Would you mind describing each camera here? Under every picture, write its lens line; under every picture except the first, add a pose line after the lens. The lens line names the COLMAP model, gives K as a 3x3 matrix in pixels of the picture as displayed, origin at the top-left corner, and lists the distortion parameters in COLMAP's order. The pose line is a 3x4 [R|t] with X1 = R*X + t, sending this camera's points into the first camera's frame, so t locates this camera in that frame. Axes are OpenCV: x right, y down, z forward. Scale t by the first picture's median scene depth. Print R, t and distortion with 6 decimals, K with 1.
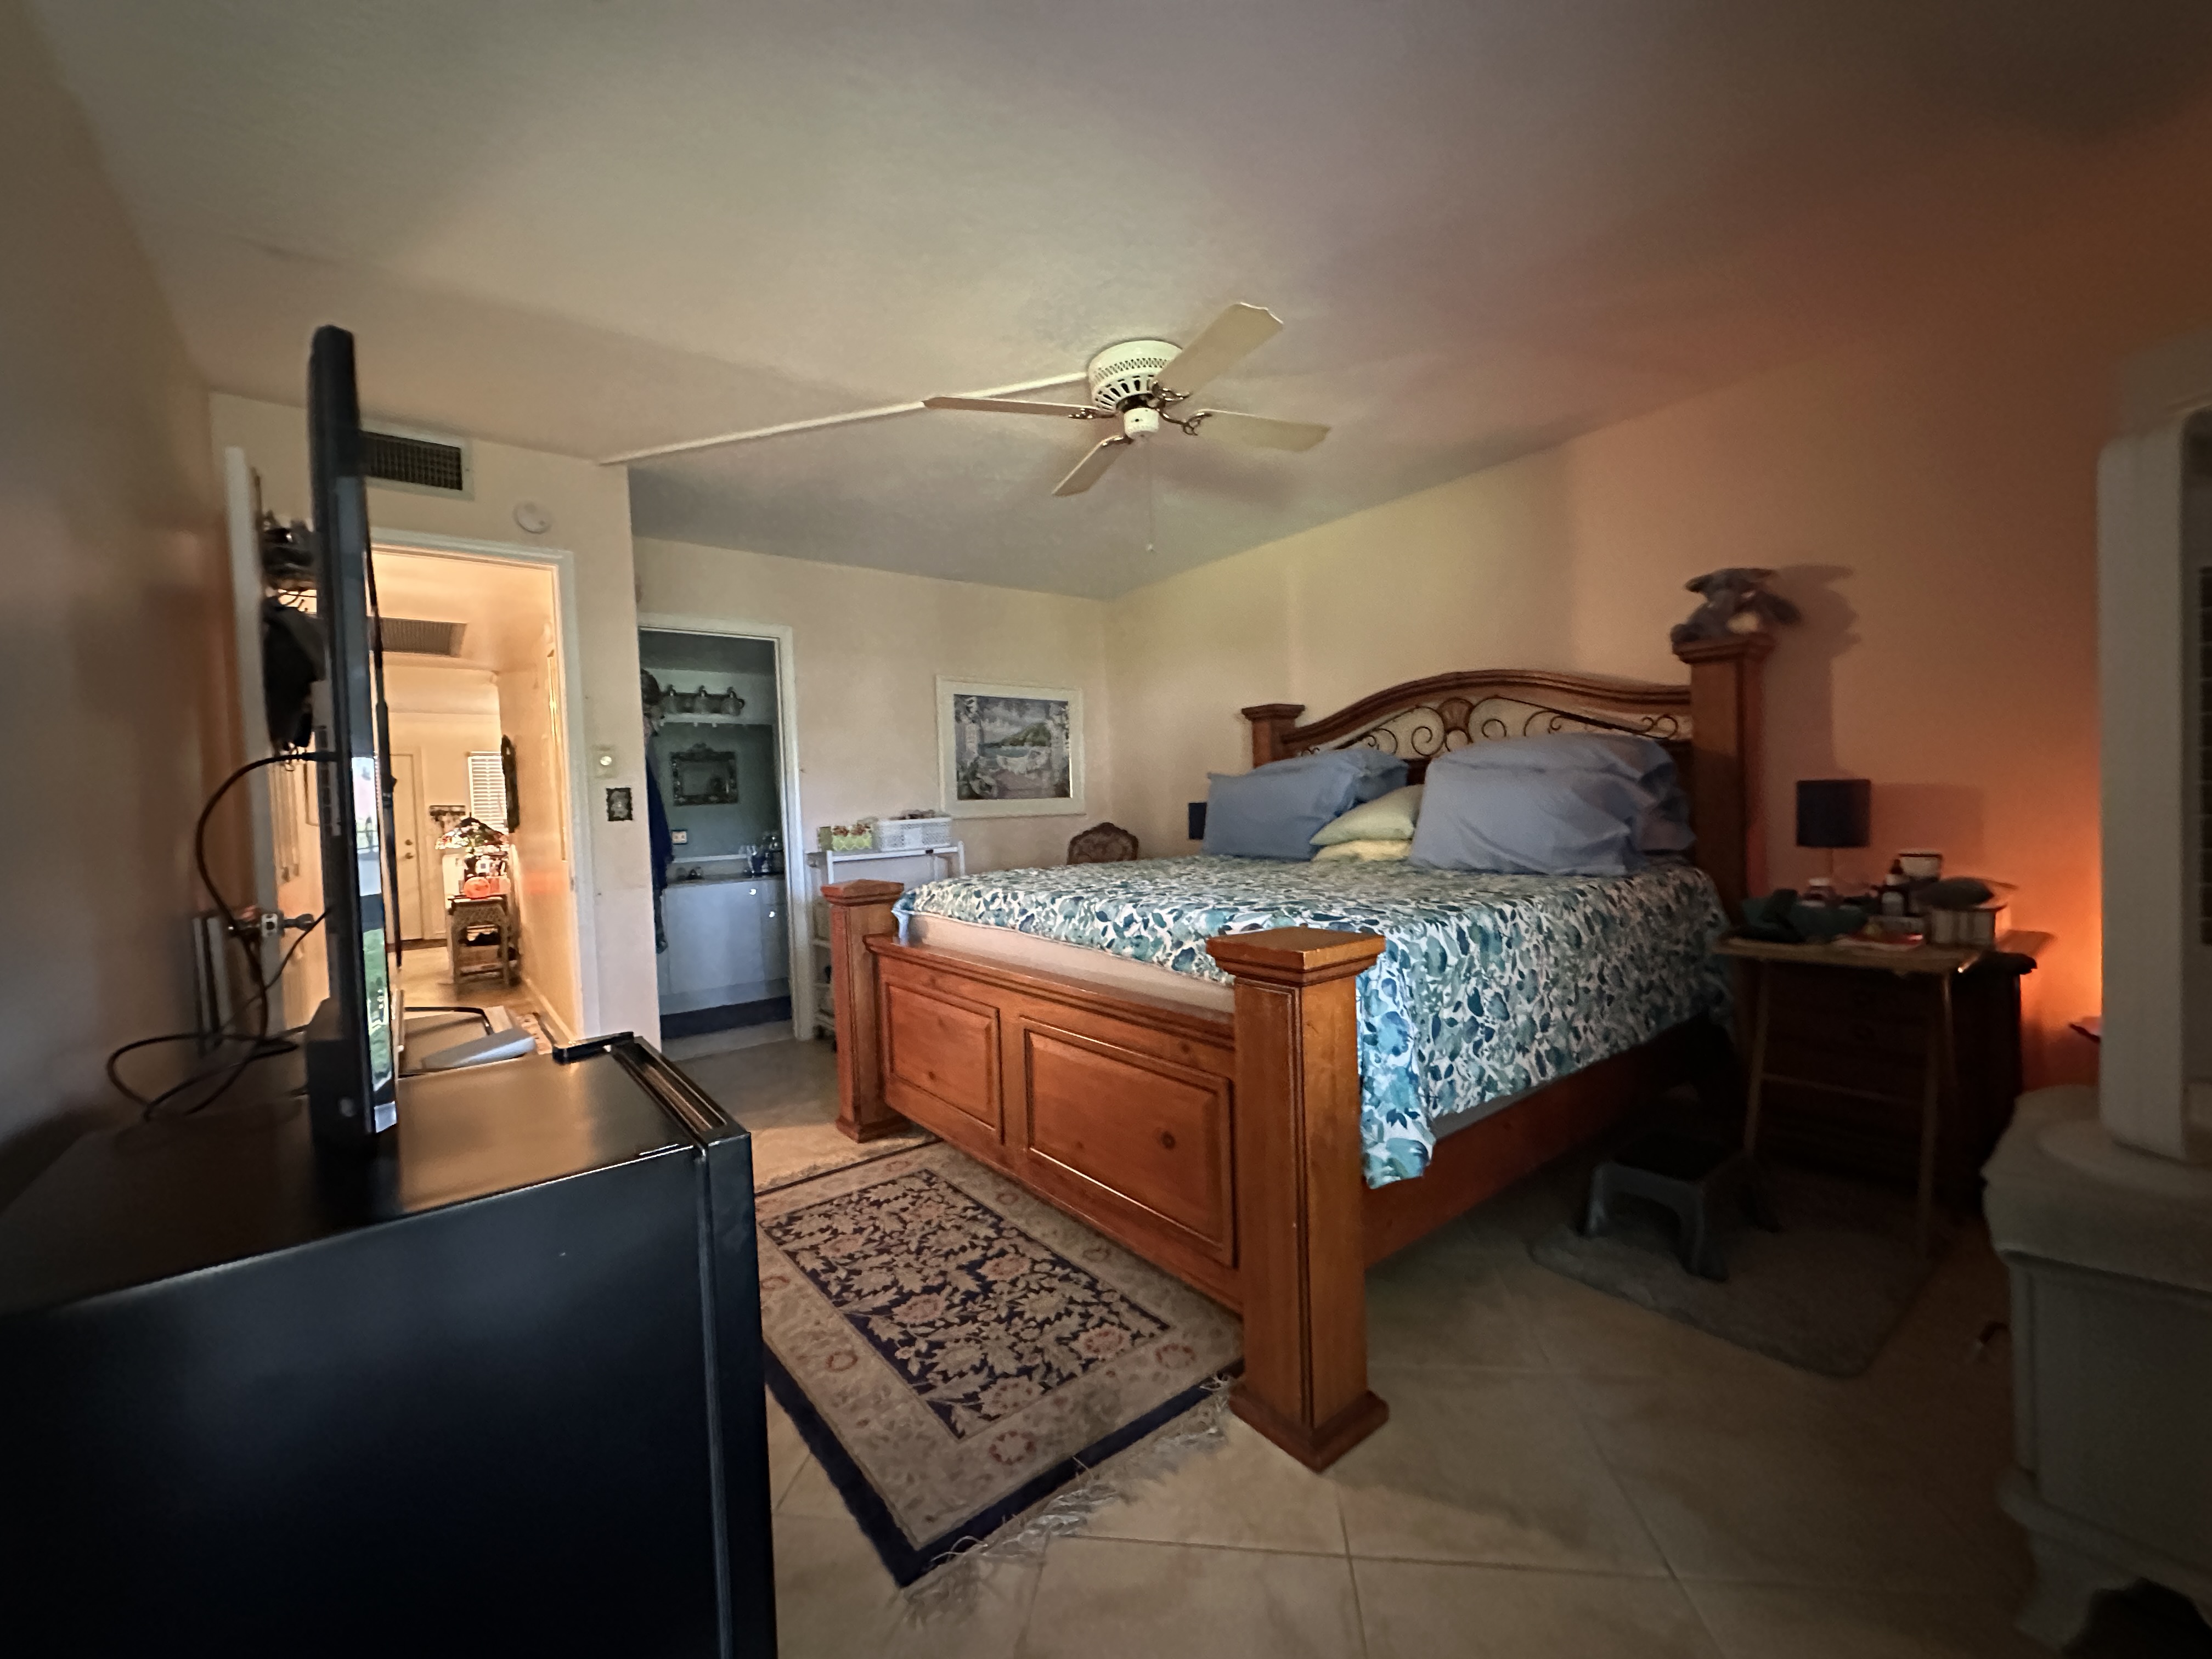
lens RADIAL K [[885.4, 0, 1105.6], [0, 885.4, 827.1], [0, 0, 1]] dist [-0.002619, 0.000129]
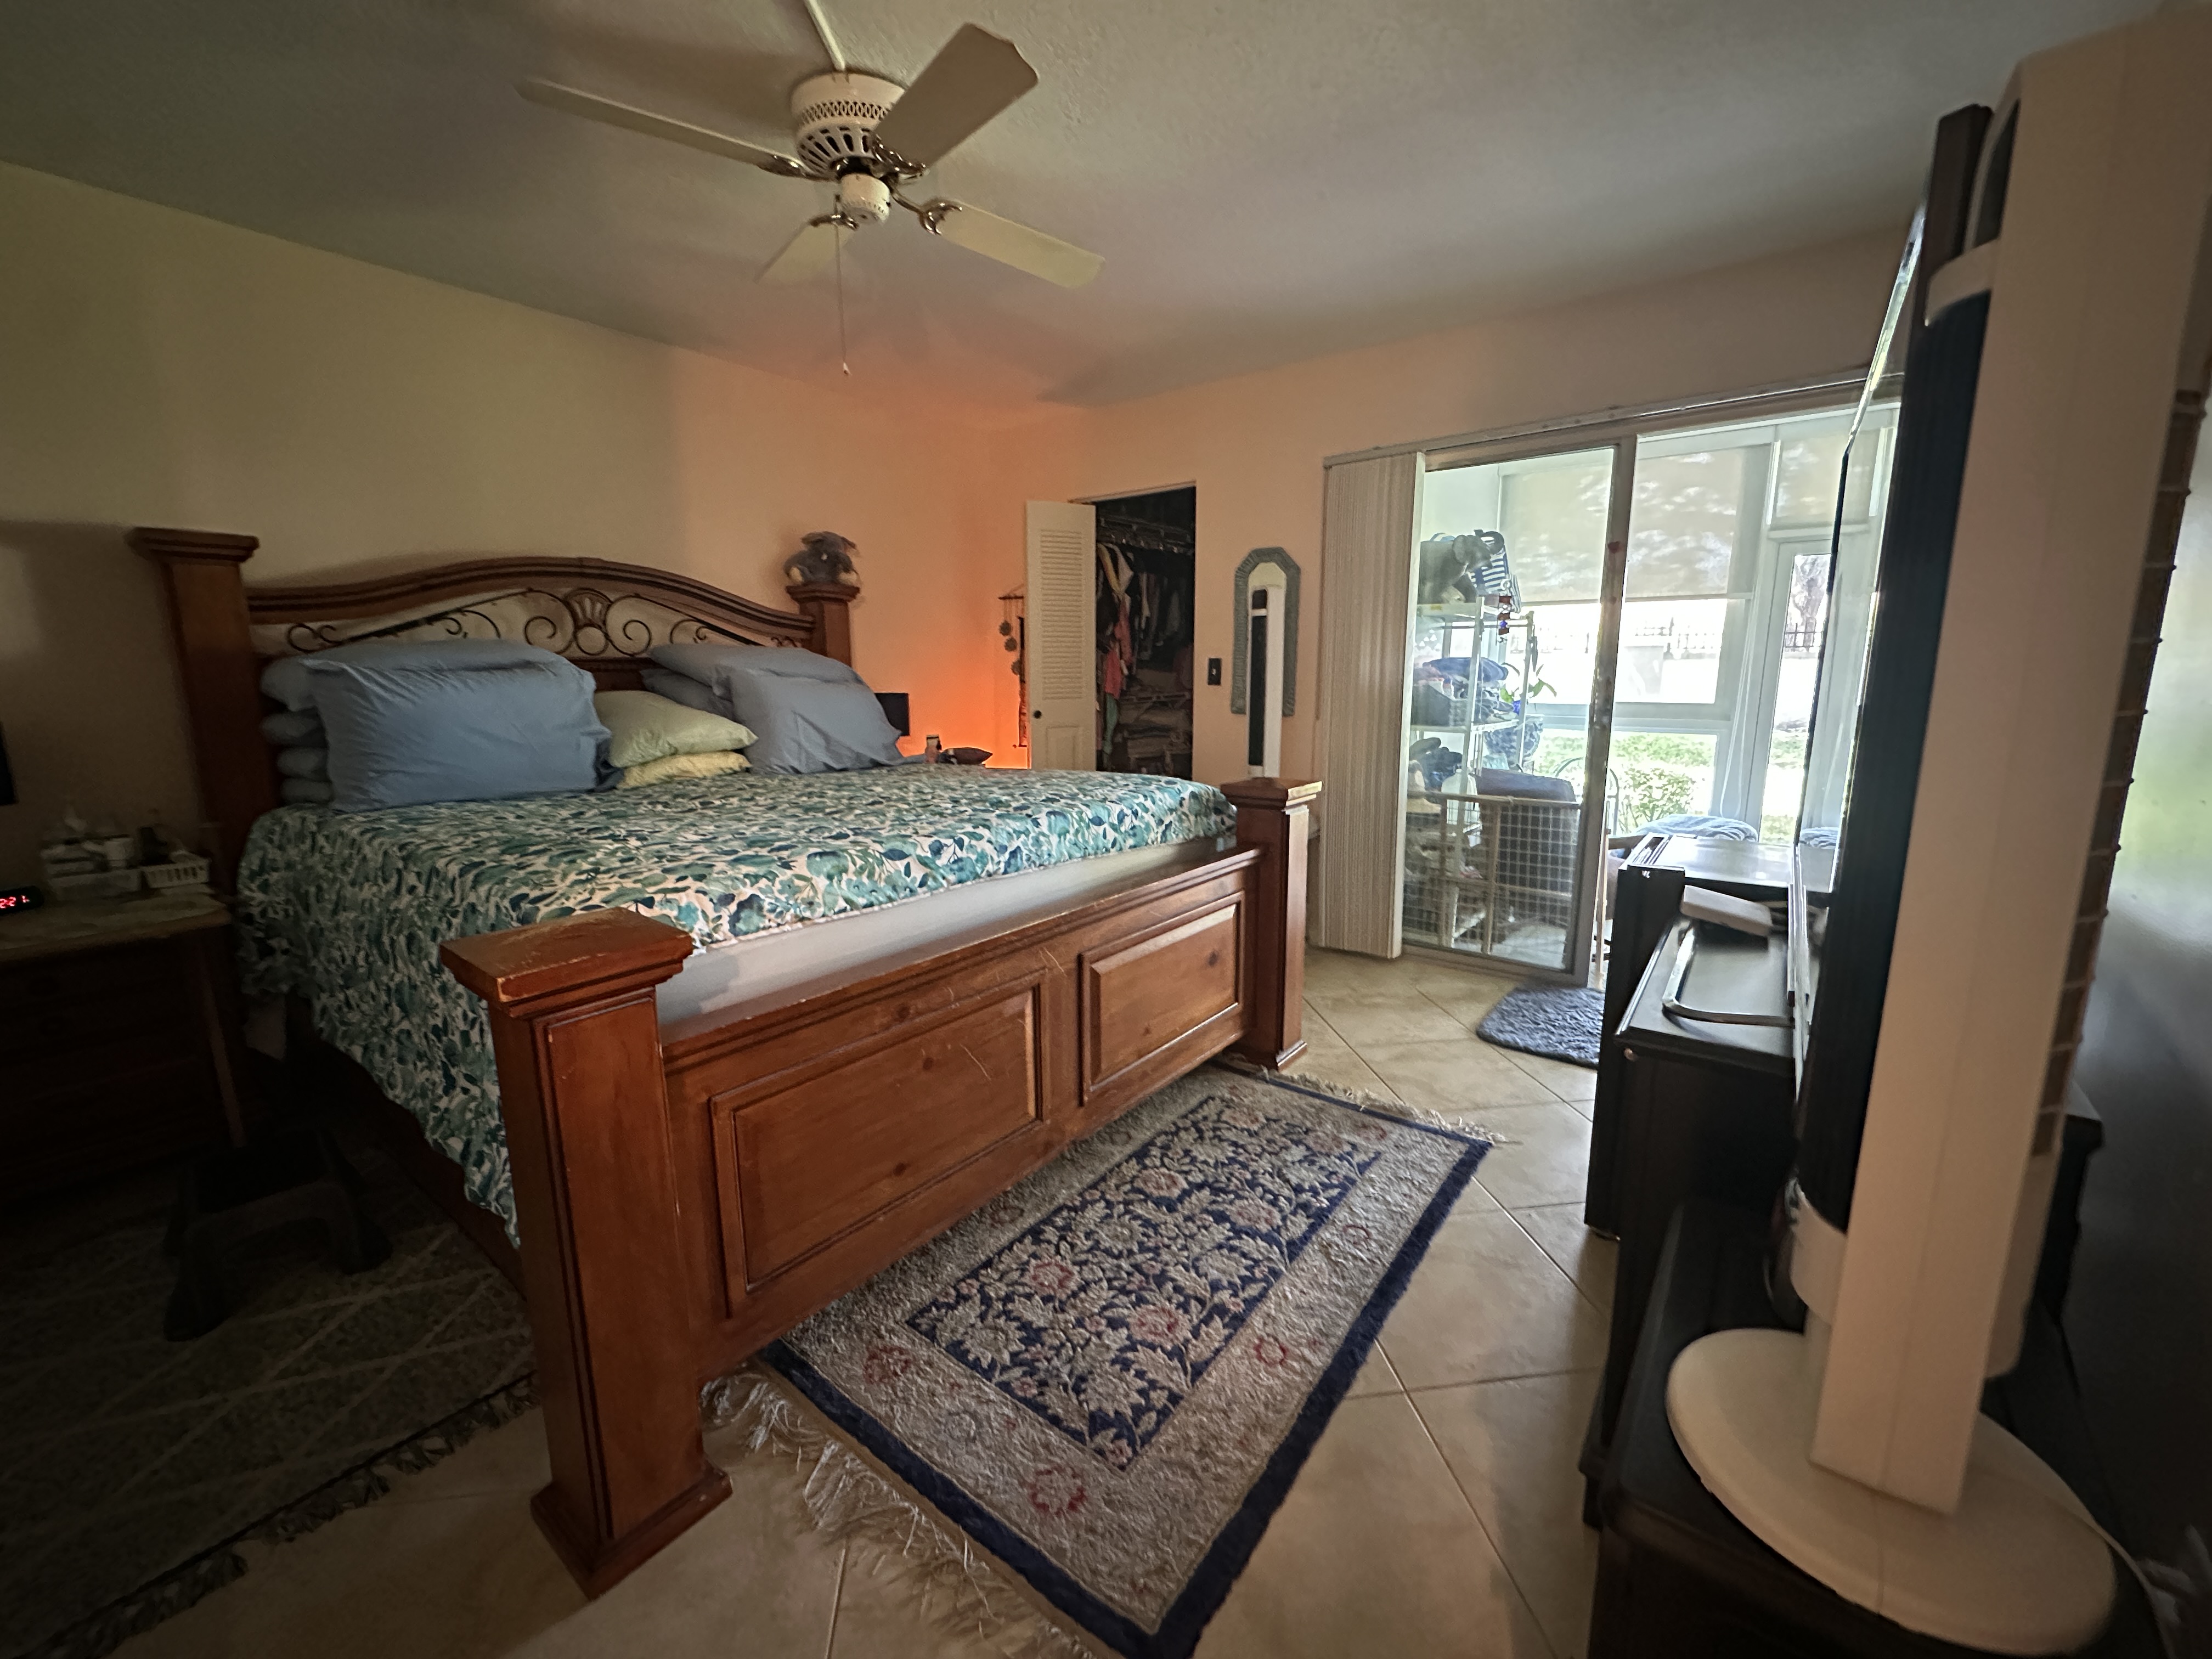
lens RADIAL K [[885.4, 0, 1105.6], [0, 885.4, 827.1], [0, 0, 1]] dist [-0.002619, 0.000129]
pose [[-0.247197, -0.130261, 0.960169, -0.981341], [0.040971, 0.988631, 0.144671, -0.036458], [-0.968099, 0.075102, -0.239050, 1.255499]]
